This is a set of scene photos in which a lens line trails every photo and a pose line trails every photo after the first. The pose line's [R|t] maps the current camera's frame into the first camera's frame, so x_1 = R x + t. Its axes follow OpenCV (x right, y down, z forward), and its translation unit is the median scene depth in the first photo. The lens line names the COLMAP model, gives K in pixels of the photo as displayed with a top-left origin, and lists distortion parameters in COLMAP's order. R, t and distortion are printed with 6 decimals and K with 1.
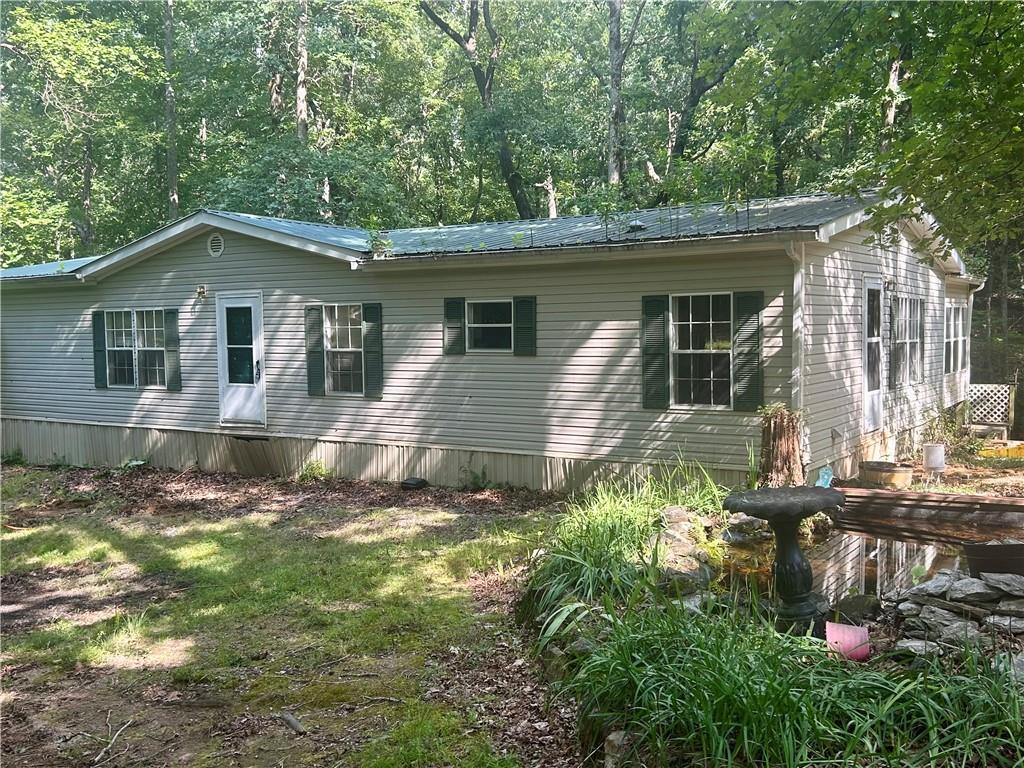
lens RADIAL K [[985.1, 0, 512.6], [0, 985.1, 384.8], [0, 0, 1]] dist [-0.001356, 0.000000]
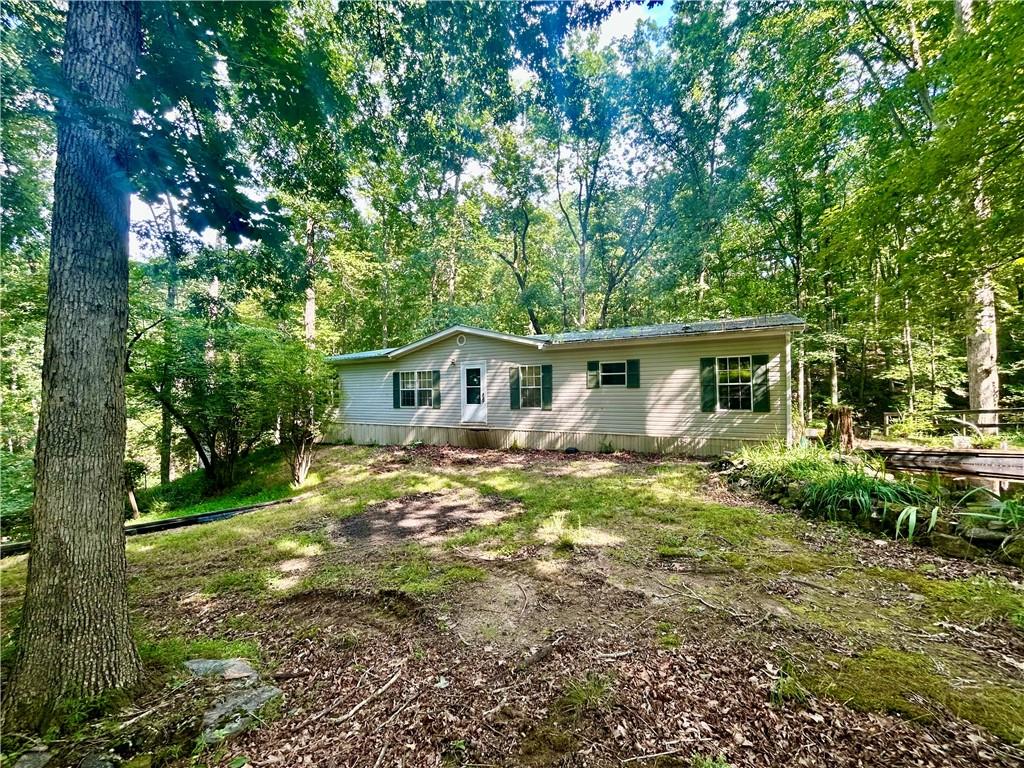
lens RADIAL K [[412.5, 0, 511.4], [0, 412.5, 381.0], [0, 0, 1]] dist [-0.003810, -0.000220]
pose [[0.999388, -0.004356, 0.034707, -0.247041], [0.007048, 0.996943, -0.077820, 0.020941], [-0.034262, 0.078017, 0.996363, 0.109052]]
